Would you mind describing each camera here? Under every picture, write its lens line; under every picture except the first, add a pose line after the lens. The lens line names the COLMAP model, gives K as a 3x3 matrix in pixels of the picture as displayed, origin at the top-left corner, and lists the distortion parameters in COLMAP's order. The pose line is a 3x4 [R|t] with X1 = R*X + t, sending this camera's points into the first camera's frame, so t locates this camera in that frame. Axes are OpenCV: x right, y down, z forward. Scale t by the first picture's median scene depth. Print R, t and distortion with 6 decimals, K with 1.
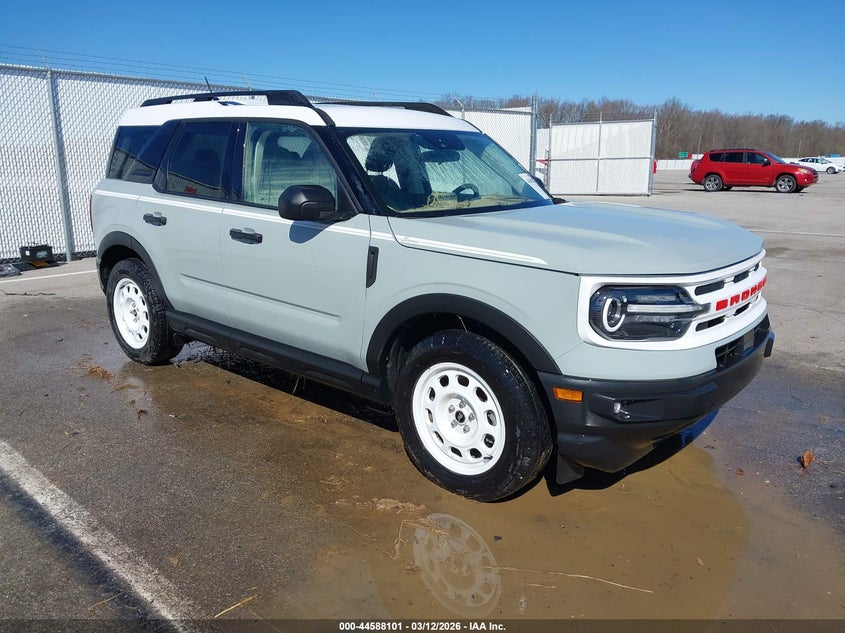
lens RADIAL K [[712.2, 0, 422.5], [0, 712.2, 316.5], [0, 0, 1]] dist [-0.005280, -0.001875]
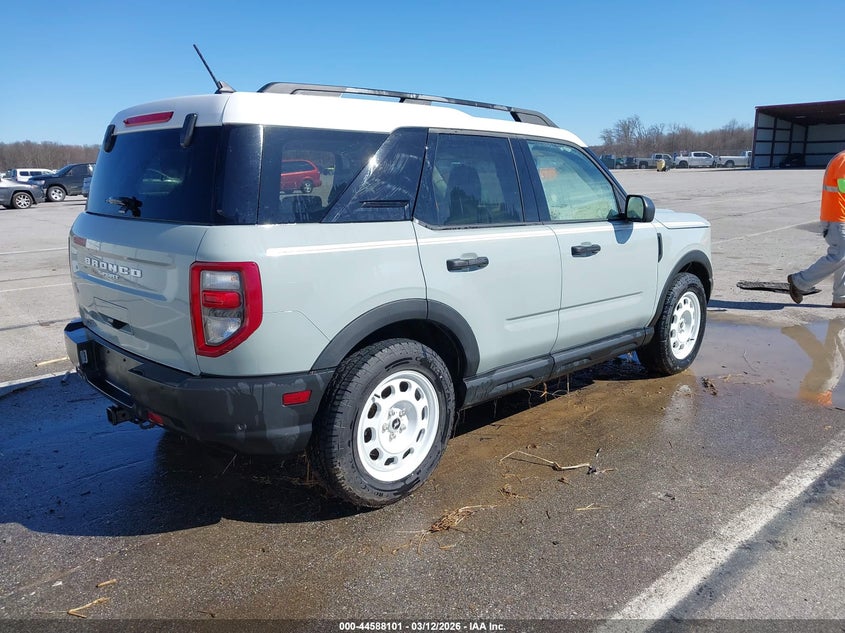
lens RADIAL K [[702.1, 0, 422.5], [0, 702.1, 316.5], [0, 0, 1]] dist [0.008847, -0.000710]
pose [[0.041546, -0.202996, 0.978298, -1.197001], [0.238222, 0.952917, 0.187613, -0.251029], [-0.970322, 0.225258, 0.087948, 1.085606]]
